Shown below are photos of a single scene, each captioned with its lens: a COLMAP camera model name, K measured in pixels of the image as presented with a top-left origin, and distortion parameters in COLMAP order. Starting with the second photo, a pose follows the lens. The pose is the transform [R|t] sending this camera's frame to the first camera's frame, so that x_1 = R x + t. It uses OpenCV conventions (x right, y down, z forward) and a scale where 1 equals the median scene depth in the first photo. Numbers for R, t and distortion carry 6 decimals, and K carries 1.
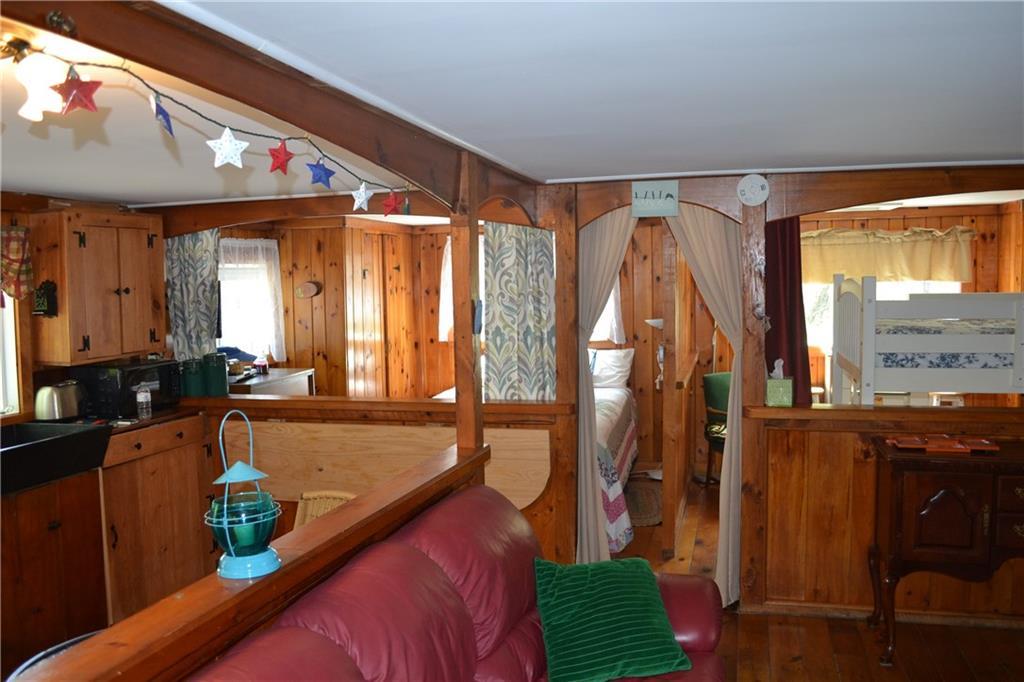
lens RADIAL K [[819.8, 0, 512.7], [0, 819.8, 338.5], [0, 0, 1]] dist [-0.081887, 0.004170]
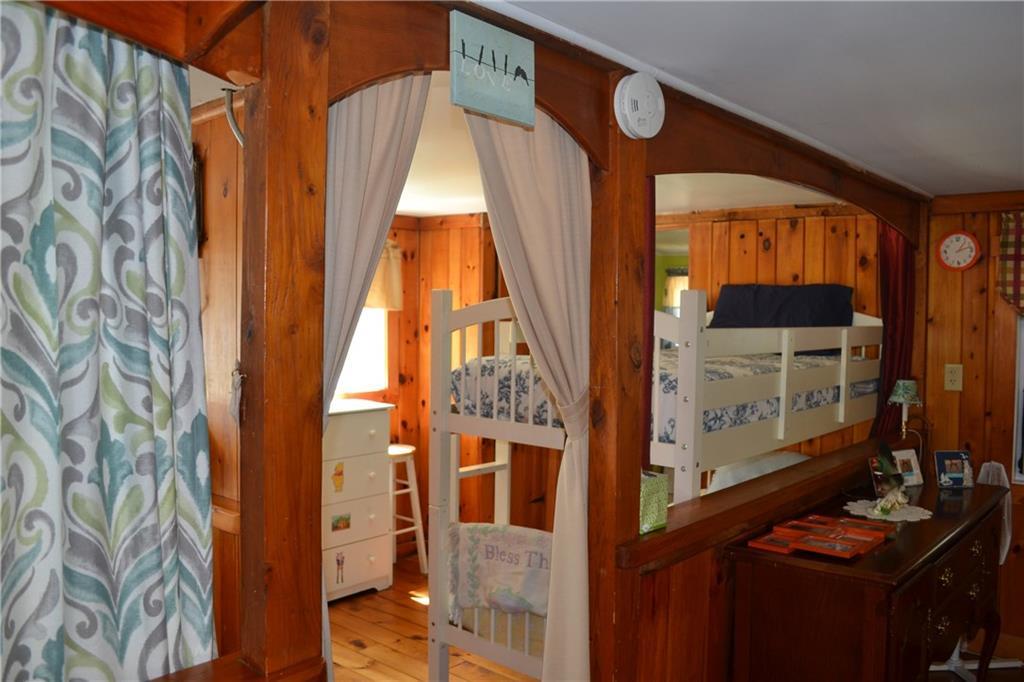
lens RADIAL K [[819.8, 0, 511.1], [0, 819.8, 346.8], [0, 0, 1]] dist [-0.081887, 0.004170]
pose [[0.445449, -0.014677, 0.895187, -0.163962], [0.048350, 0.998801, -0.007683, -0.031781], [-0.894001, 0.046705, 0.445624, 0.764742]]
